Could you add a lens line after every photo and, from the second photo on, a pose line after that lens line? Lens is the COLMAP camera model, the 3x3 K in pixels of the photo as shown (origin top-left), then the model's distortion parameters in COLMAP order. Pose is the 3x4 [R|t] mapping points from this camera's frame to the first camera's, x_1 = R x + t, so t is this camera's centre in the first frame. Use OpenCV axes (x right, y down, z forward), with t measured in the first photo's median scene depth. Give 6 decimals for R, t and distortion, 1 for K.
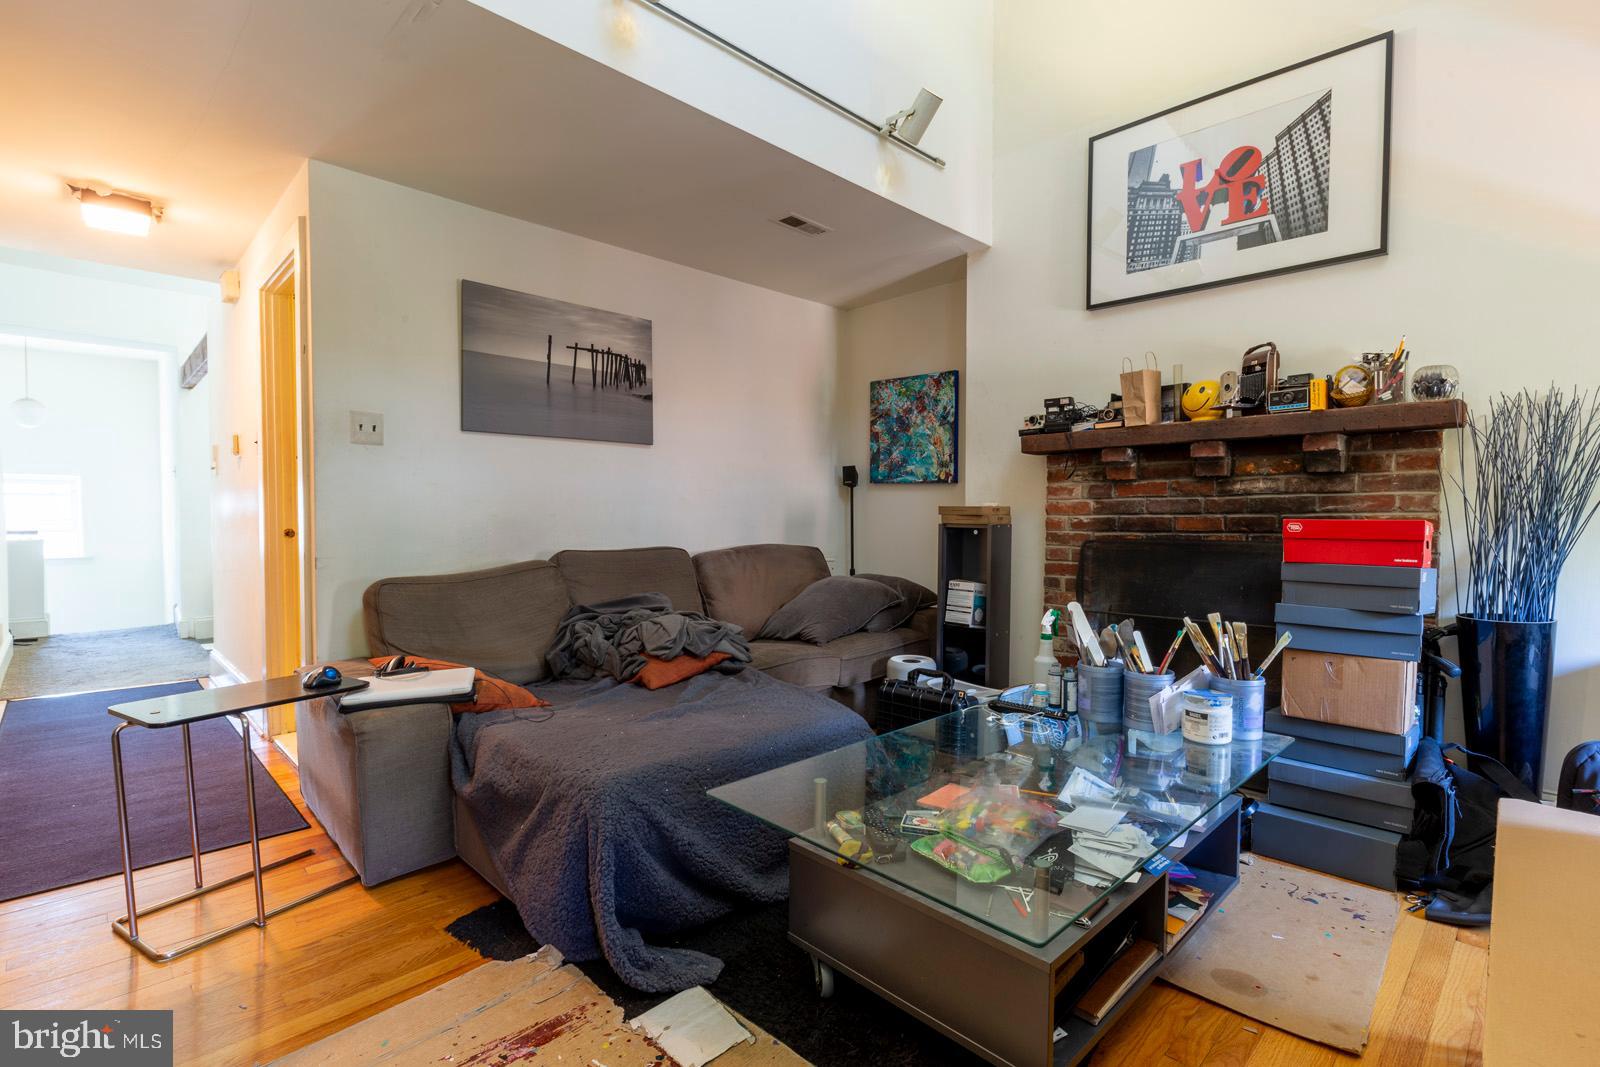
lens RADIAL K [[734.2, 0, 788.5], [0, 734.2, 533.7], [0, 0, 1]] dist [0.001443, -0.001388]
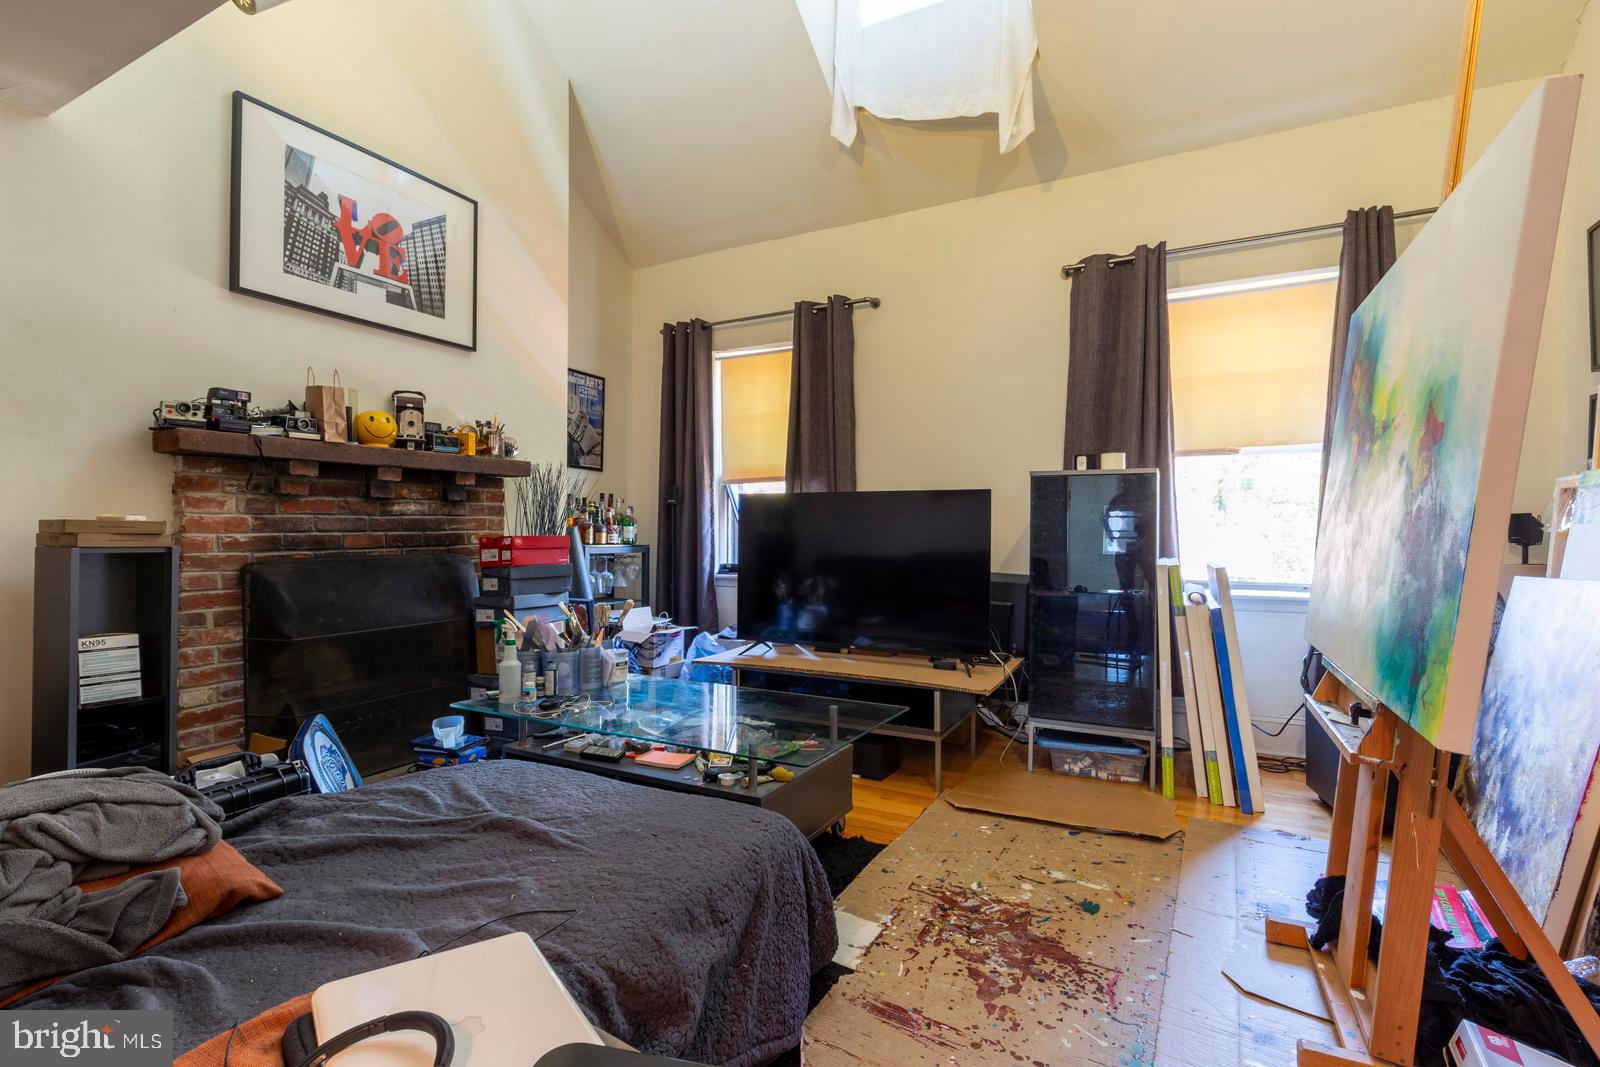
lens RADIAL K [[734.2, 0, 792.6], [0, 734.2, 534.6], [0, 0, 1]] dist [0.001443, -0.001388]
pose [[-0.273542, -0.007695, 0.961829, -0.651814], [0.023392, 0.999619, 0.014650, -0.023686], [-0.961576, 0.026506, -0.273257, 0.692526]]
